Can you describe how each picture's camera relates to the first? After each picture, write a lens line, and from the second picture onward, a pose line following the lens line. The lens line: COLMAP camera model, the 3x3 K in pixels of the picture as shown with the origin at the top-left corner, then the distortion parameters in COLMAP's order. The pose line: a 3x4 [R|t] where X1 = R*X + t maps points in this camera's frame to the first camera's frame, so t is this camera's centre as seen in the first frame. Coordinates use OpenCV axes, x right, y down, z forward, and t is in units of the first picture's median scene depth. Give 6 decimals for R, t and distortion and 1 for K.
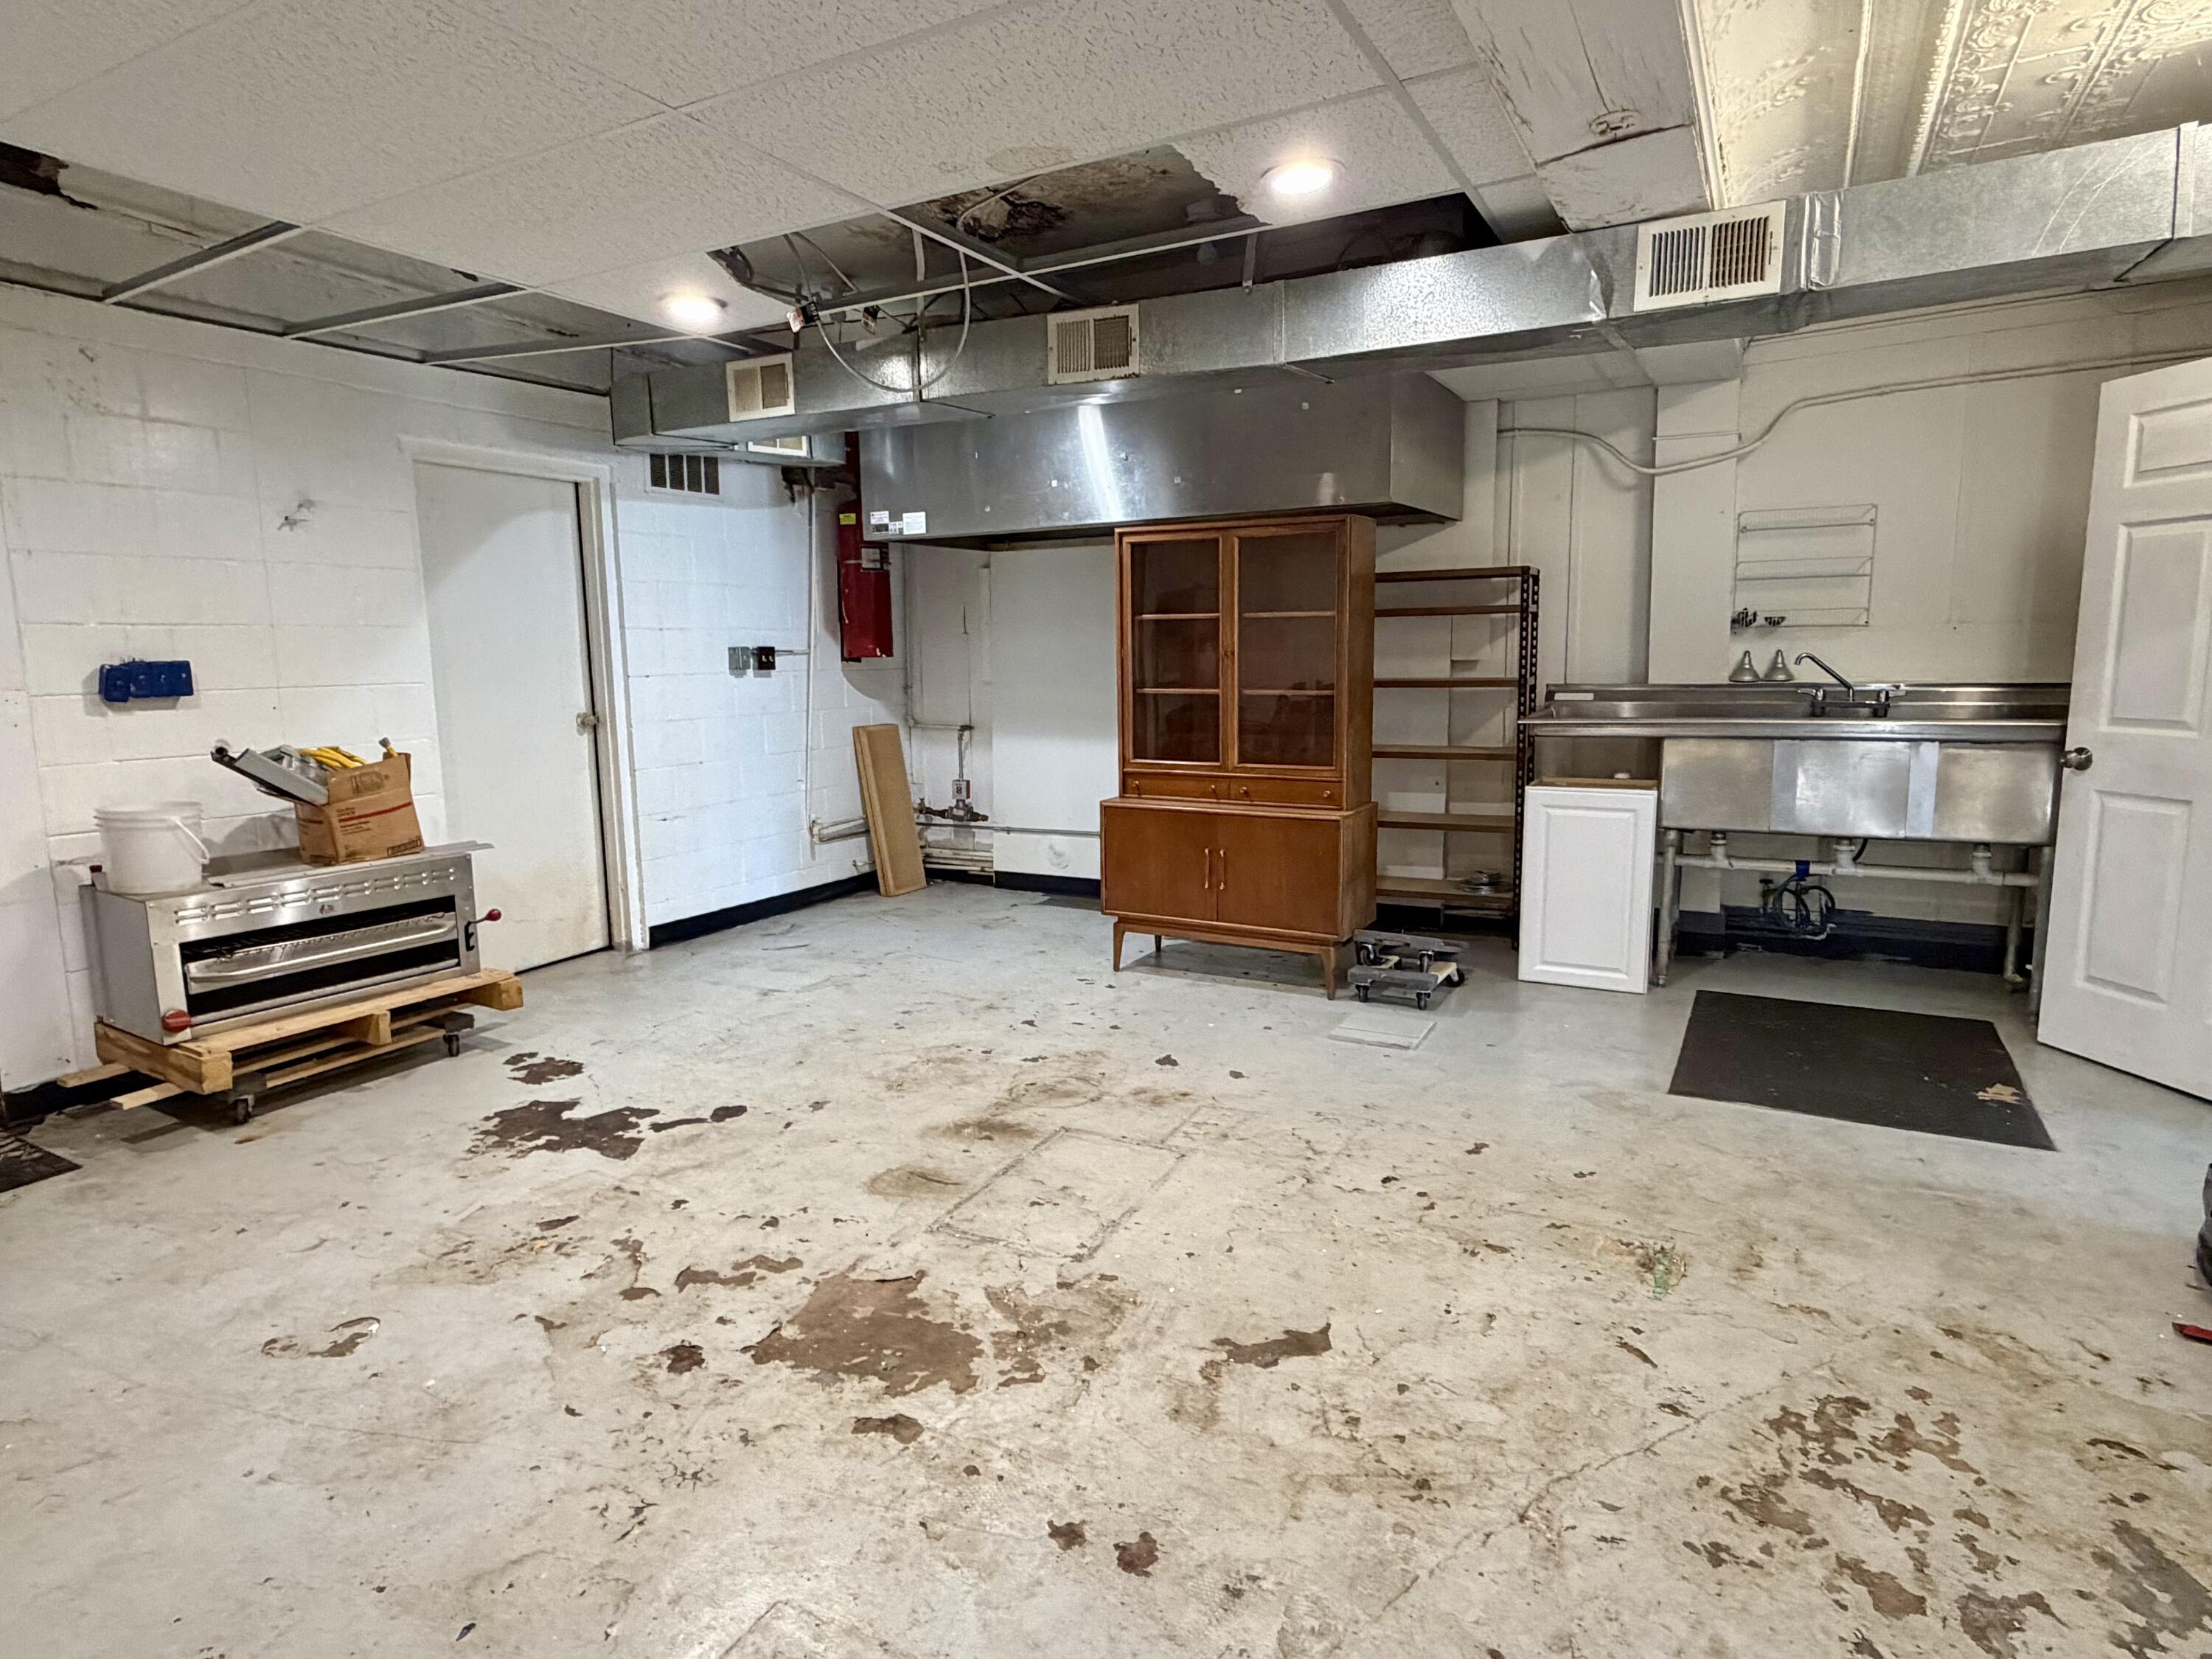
lens RADIAL K [[1241.5, 0, 1102.2], [0, 1241.5, 825.8], [0, 0, 1]] dist [-0.000100, -0.000111]
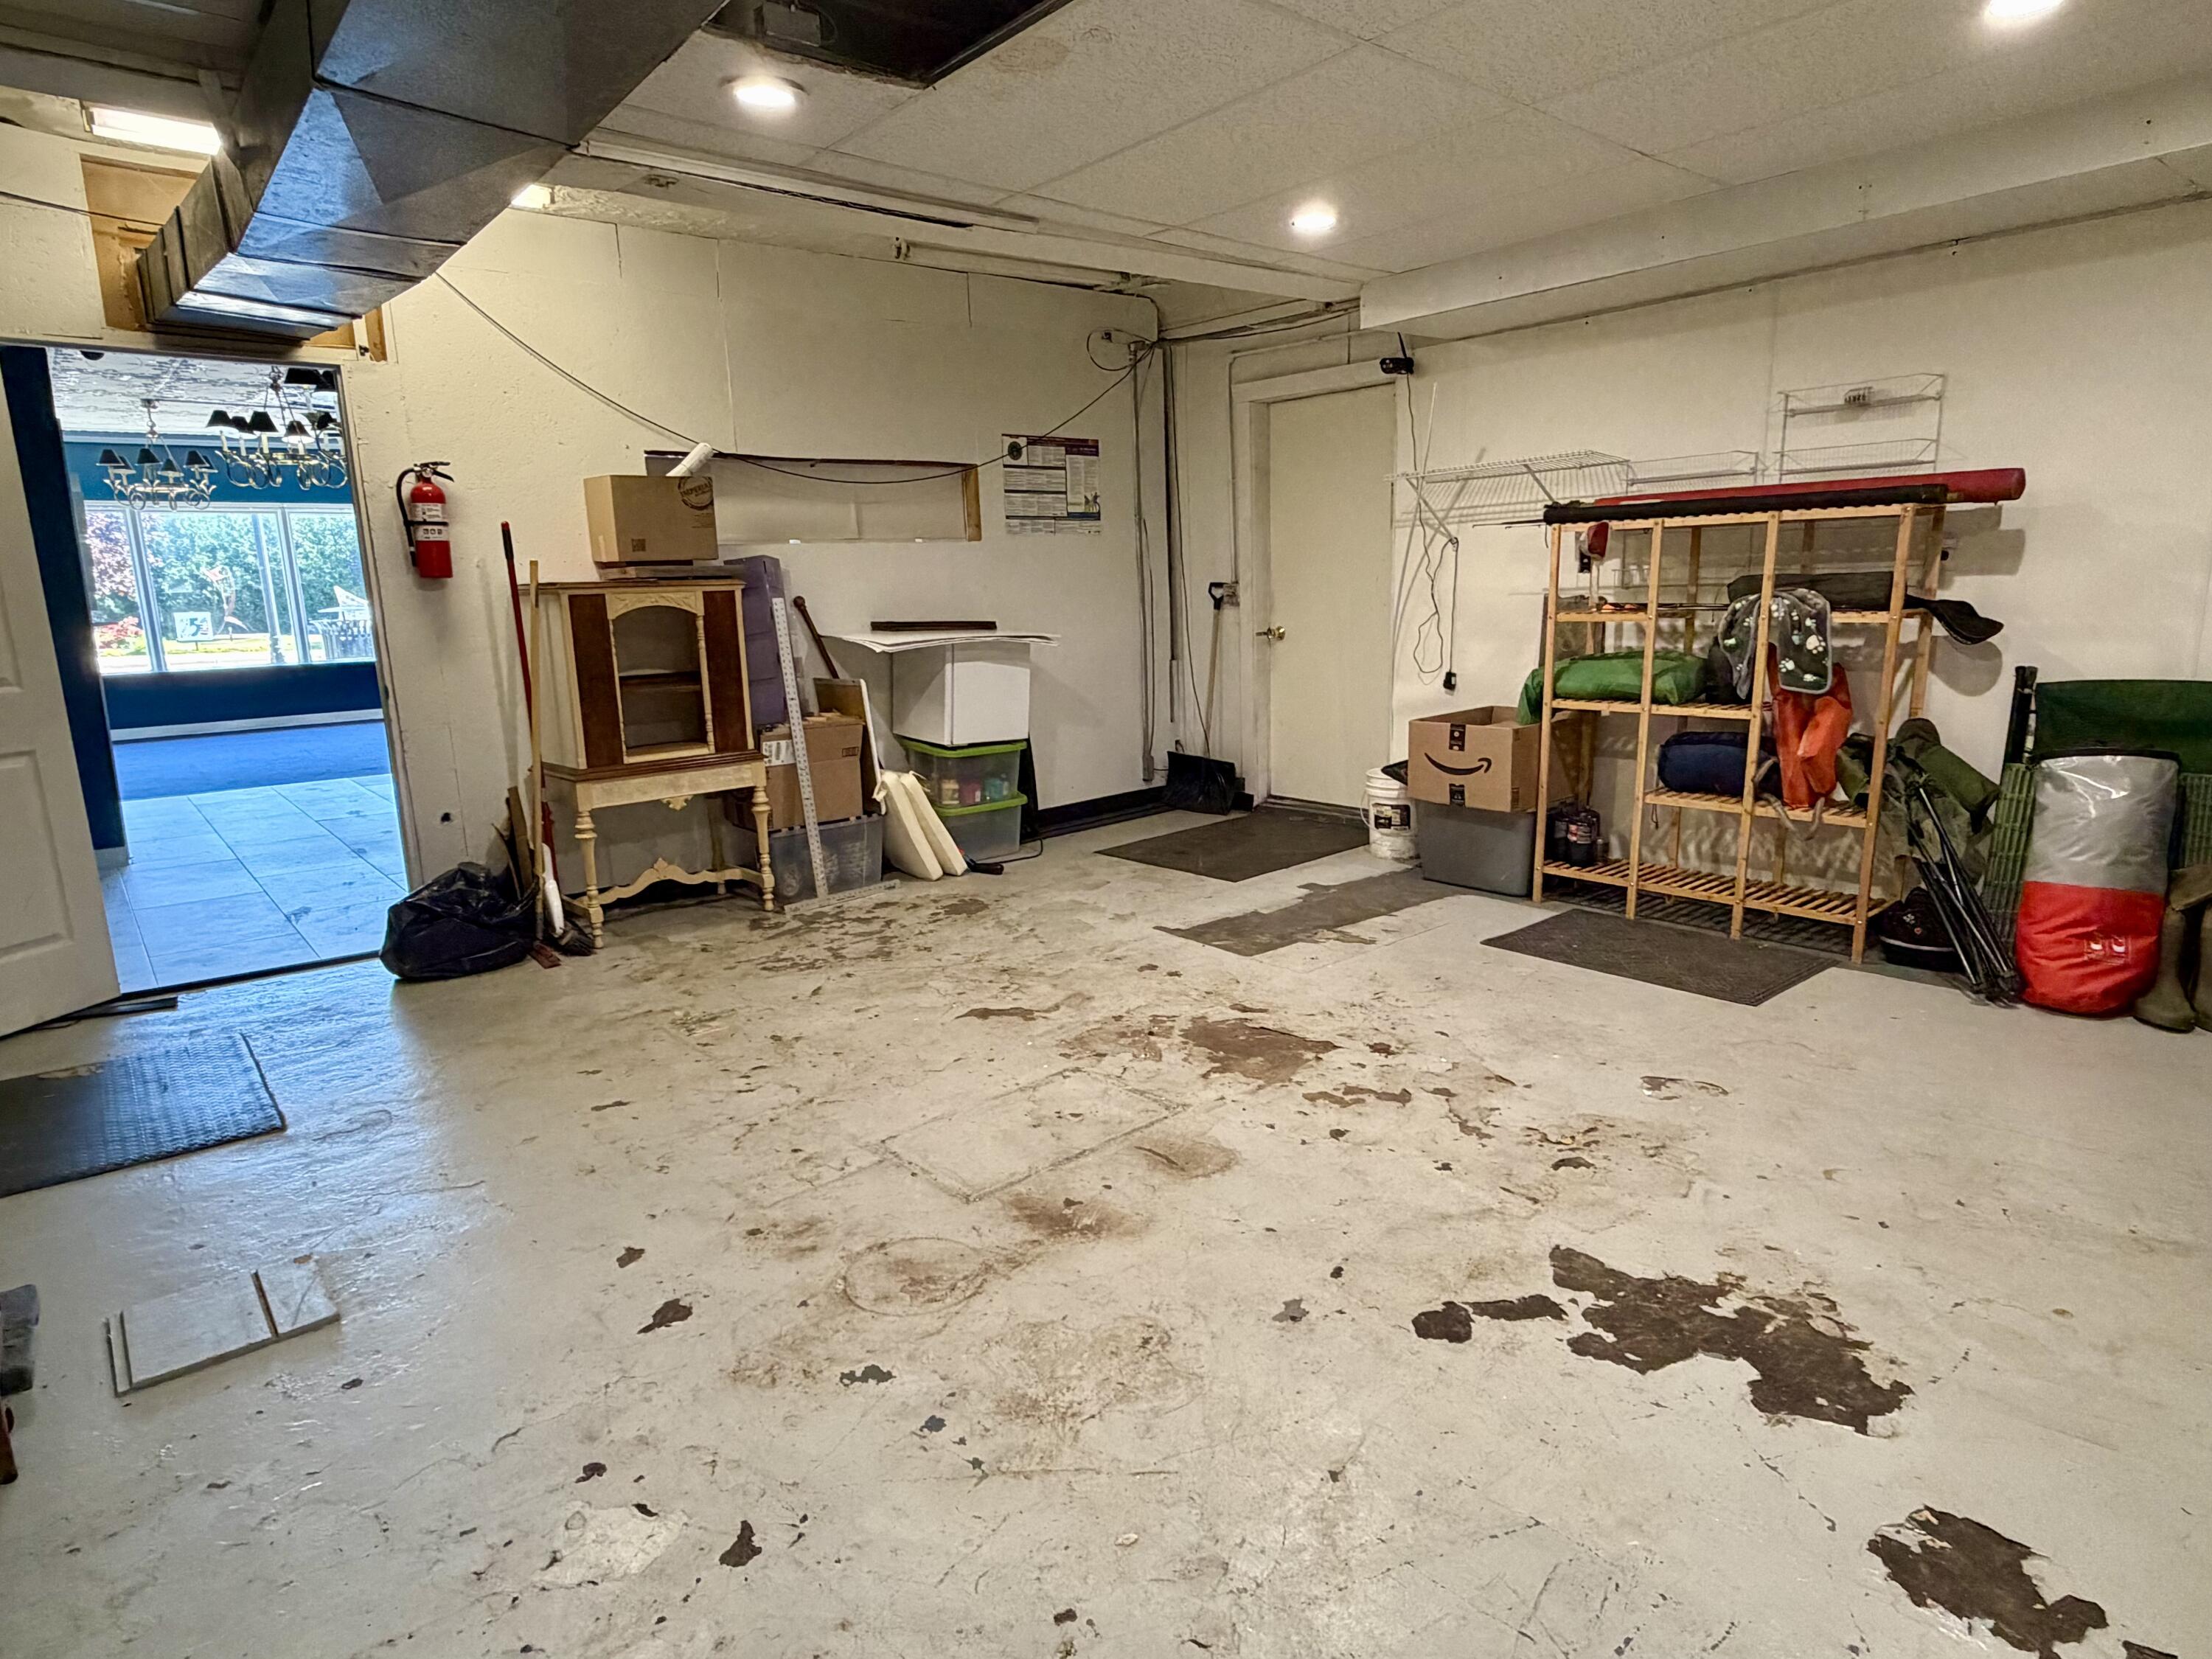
lens RADIAL K [[1241.5, 0, 1102.3], [0, 1241.5, 824.8], [0, 0, 1]] dist [-0.000100, -0.000111]
pose [[-0.933563, -0.027889, 0.357328, -0.473516], [0.092127, 0.944799, 0.314433, -0.256930], [-0.346372, 0.326462, -0.879459, 2.002440]]
